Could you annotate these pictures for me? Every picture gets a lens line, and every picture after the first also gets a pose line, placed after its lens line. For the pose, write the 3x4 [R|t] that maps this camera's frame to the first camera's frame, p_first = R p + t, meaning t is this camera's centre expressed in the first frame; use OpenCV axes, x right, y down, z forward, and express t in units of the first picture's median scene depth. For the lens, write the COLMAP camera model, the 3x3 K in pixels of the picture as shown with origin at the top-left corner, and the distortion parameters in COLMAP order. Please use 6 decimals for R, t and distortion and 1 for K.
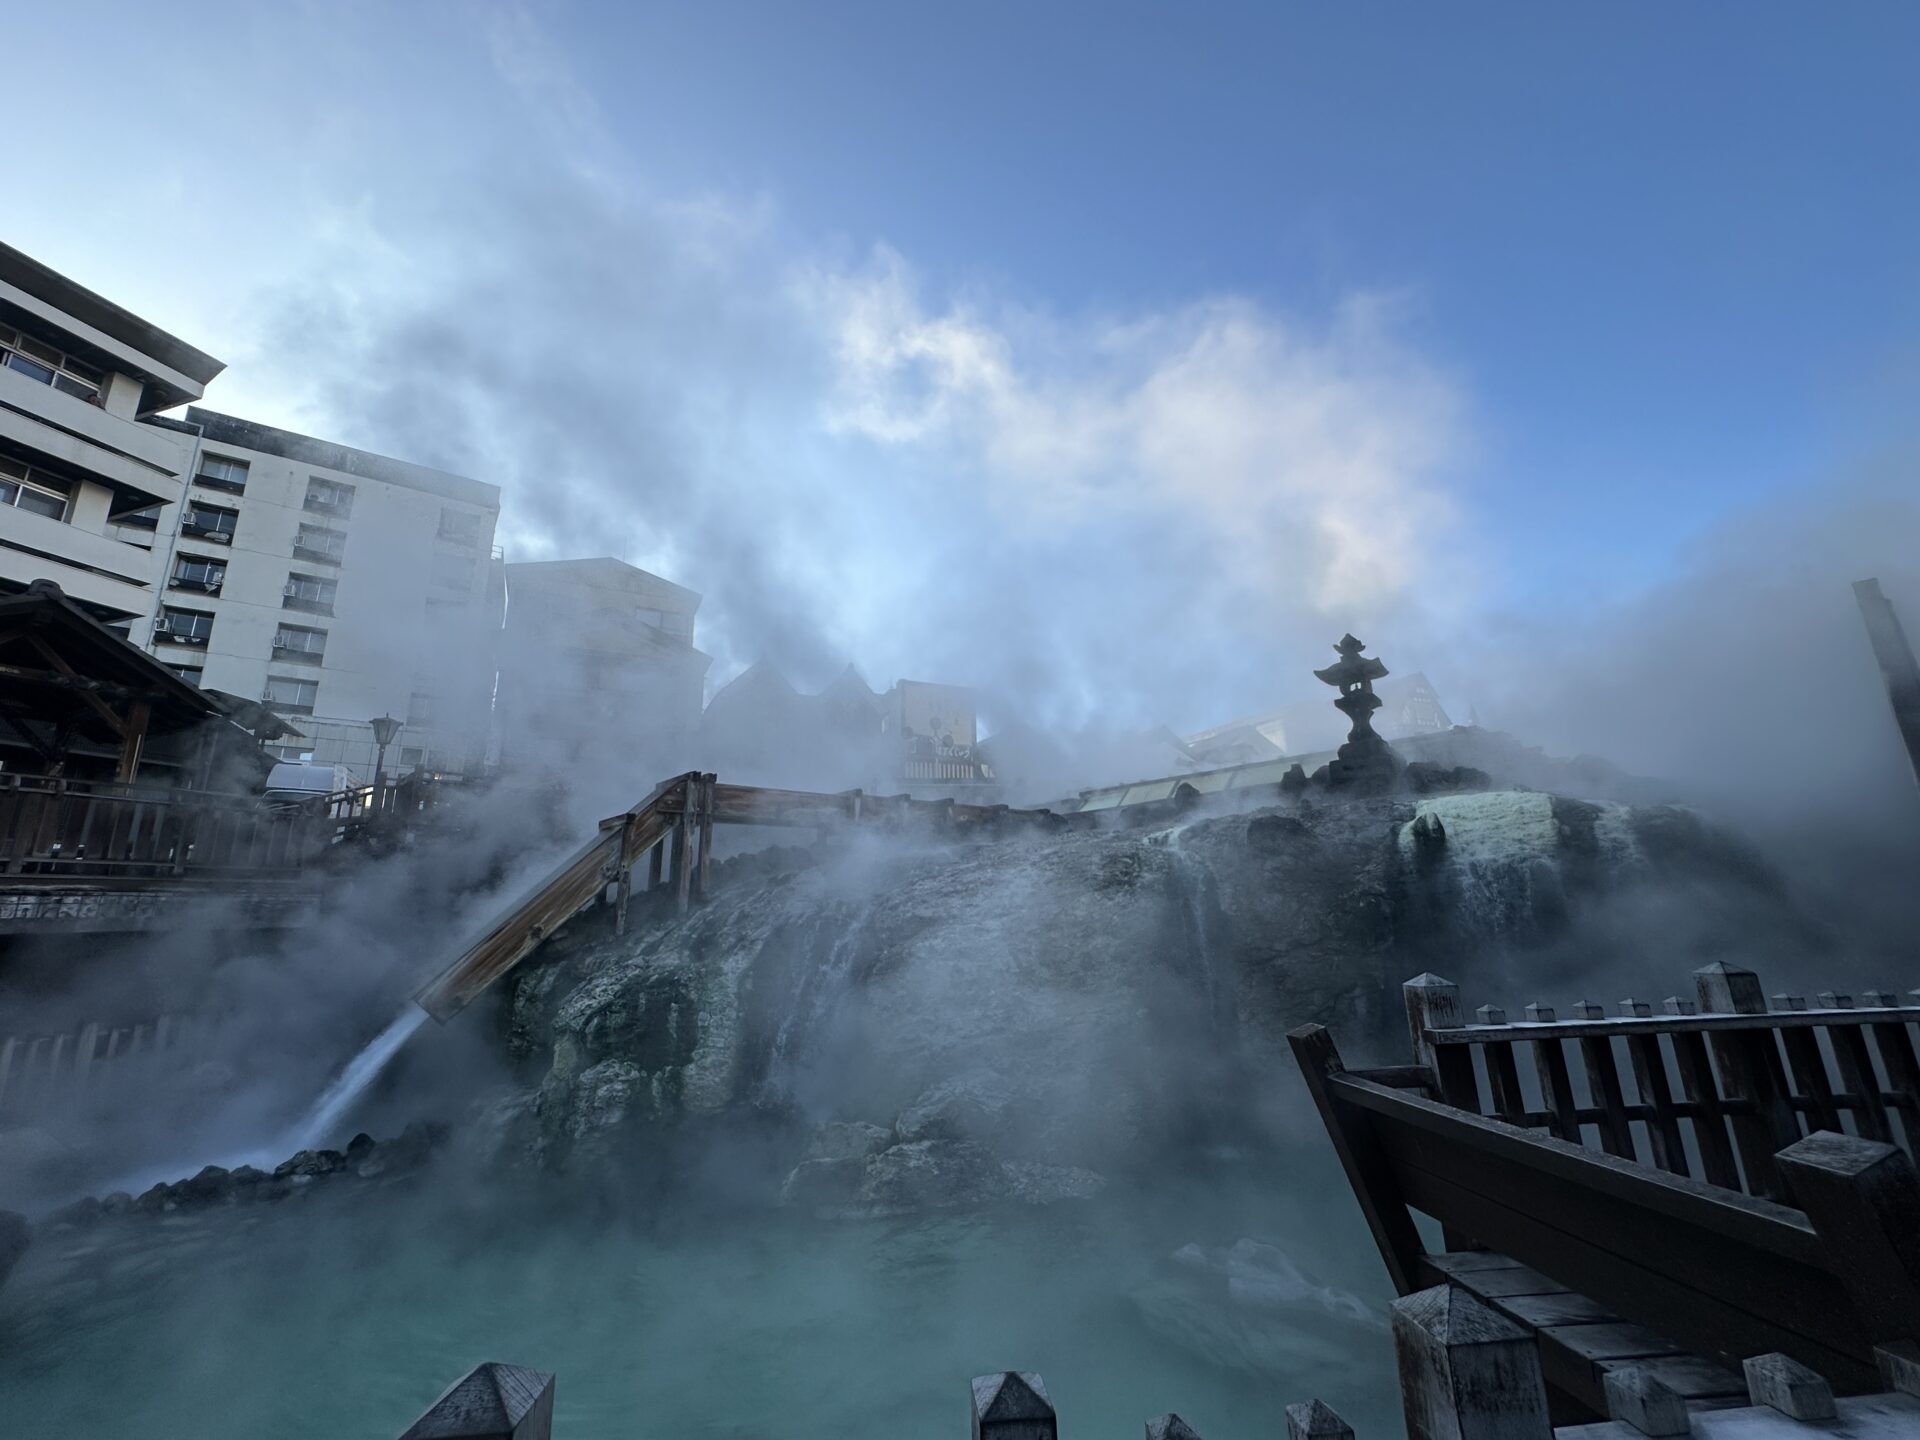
lens RADIAL K [[776.3, 0, 960.4], [0, 776.3, 721.8], [0, 0, 1]] dist [-0.000936, 0.000253]
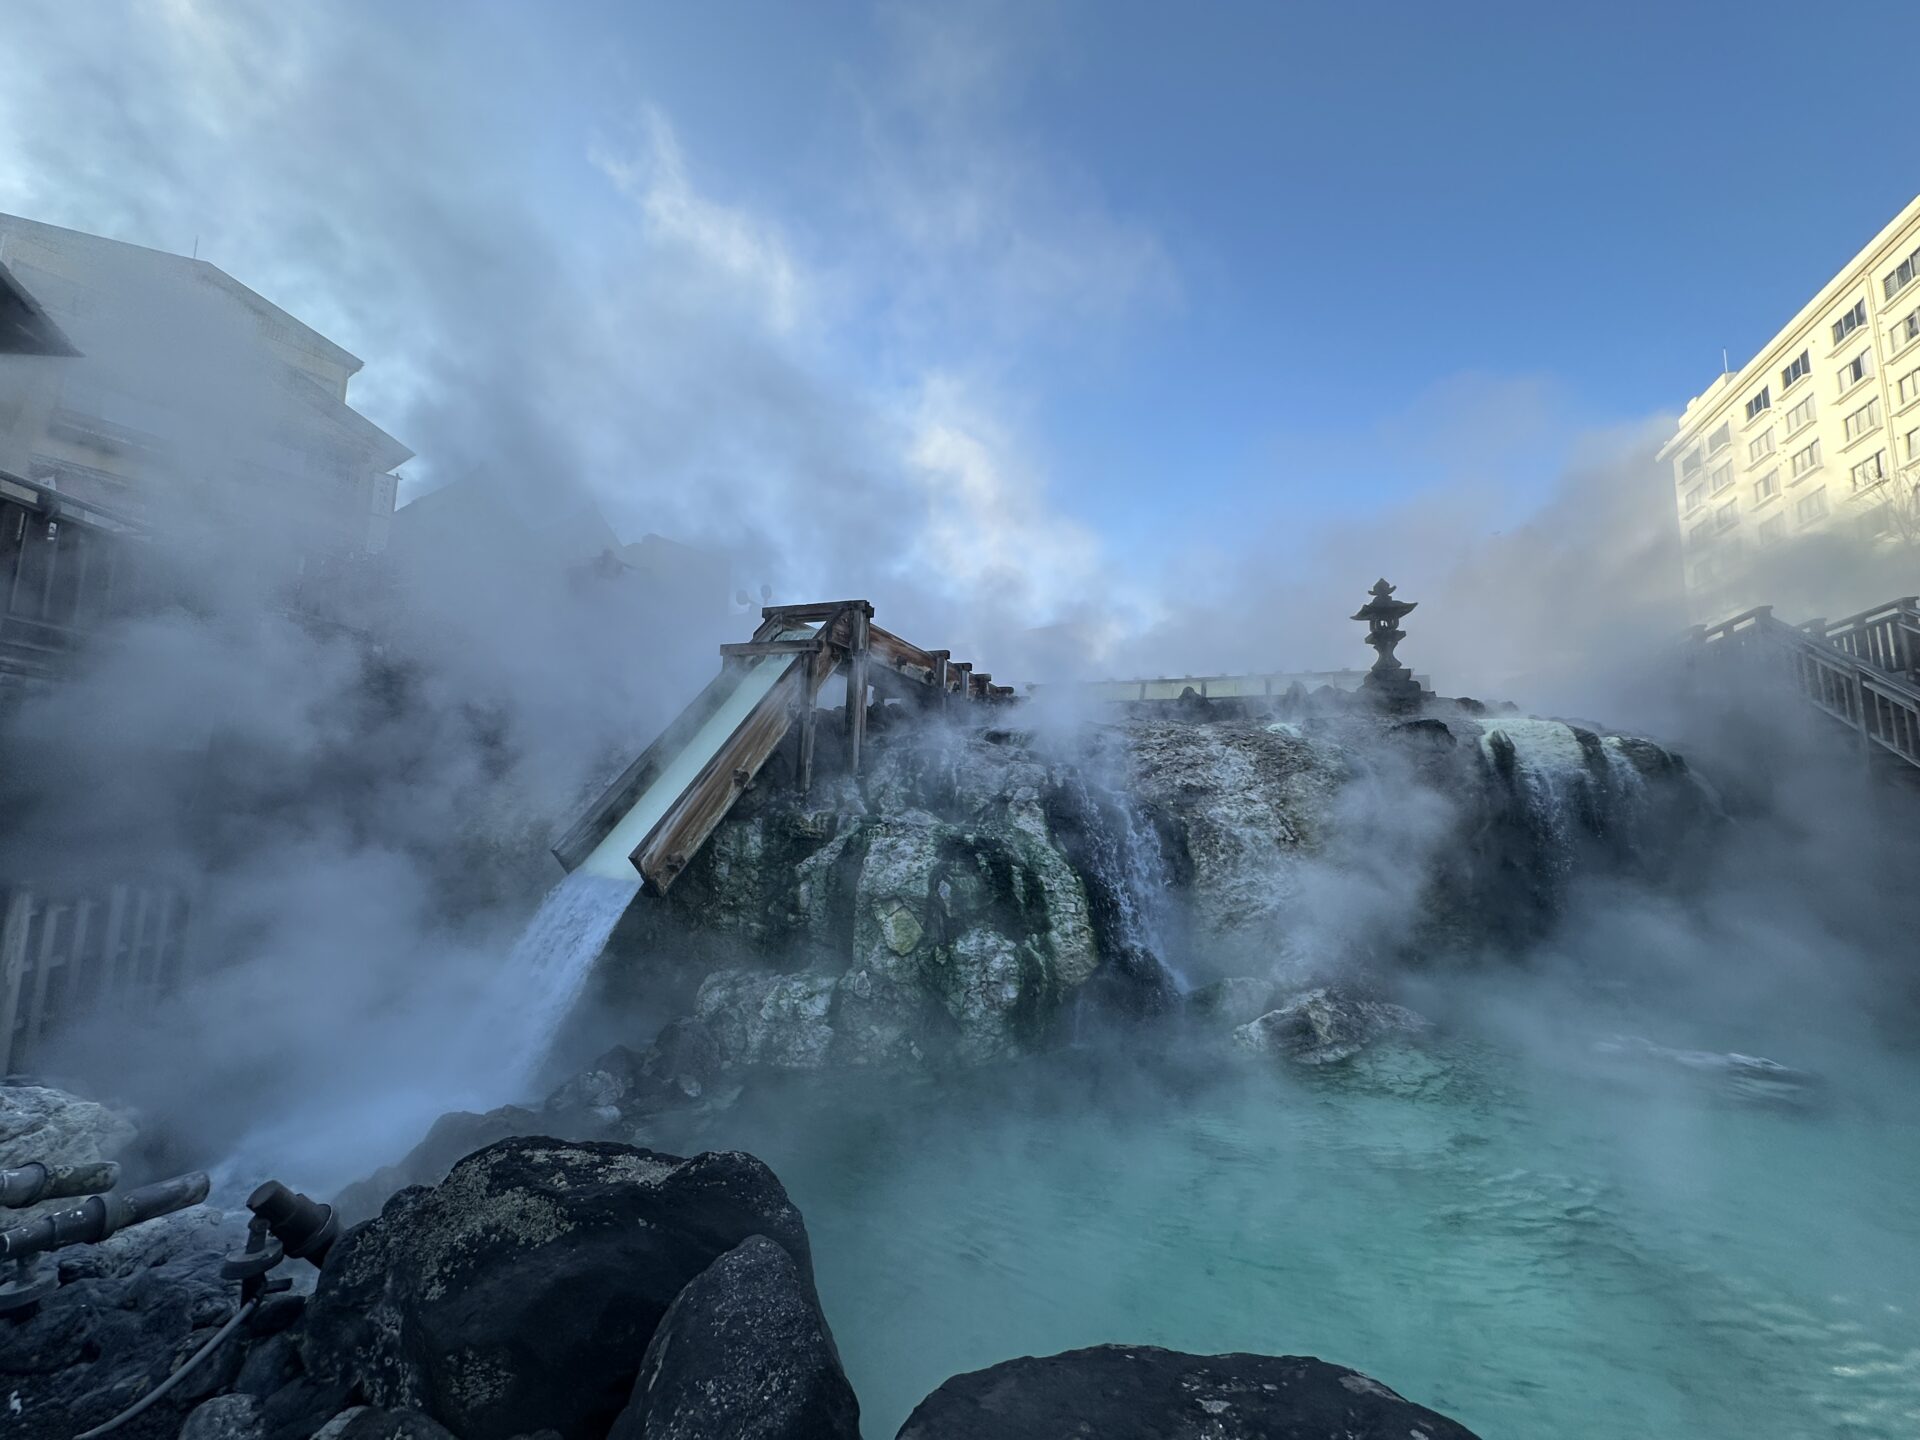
lens RADIAL K [[776.3, 0, 959.1], [0, 776.3, 719.2], [0, 0, 1]] dist [-0.000936, 0.000253]
pose [[0.876764, 0.097650, 0.470902, -0.816134], [-0.154584, 0.984430, 0.083679, 0.134469], [-0.455399, -0.146161, 0.878208, 0.283864]]
